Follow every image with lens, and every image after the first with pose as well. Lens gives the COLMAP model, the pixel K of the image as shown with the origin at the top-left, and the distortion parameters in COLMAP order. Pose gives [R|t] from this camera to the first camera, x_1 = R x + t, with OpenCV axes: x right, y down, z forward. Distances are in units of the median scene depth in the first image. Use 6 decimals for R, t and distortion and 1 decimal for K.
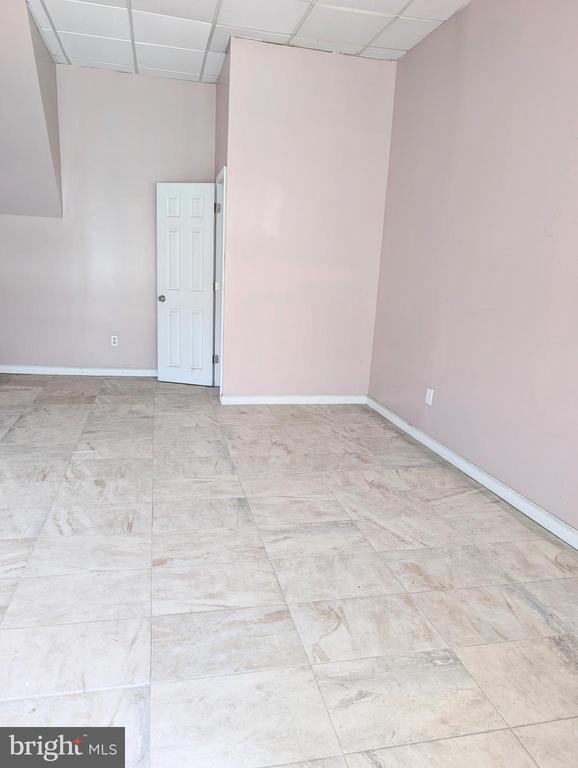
lens RADIAL K [[546.2, 0, 283.5], [0, 546.2, 386.9], [0, 0, 1]] dist [0.005997, -0.013651]
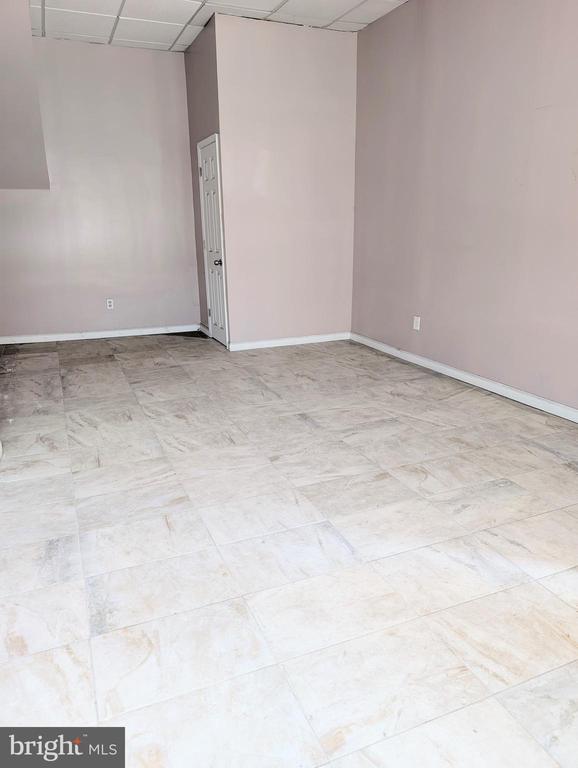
lens RADIAL K [[546.2, 0, 289.5], [0, 546.2, 379.7], [0, 0, 1]] dist [0.005997, -0.013651]
pose [[0.981505, -0.109919, 0.156735, -0.280397], [0.099461, 0.992353, 0.073097, 0.033643], [-0.163571, -0.056156, 0.984932, -0.200961]]
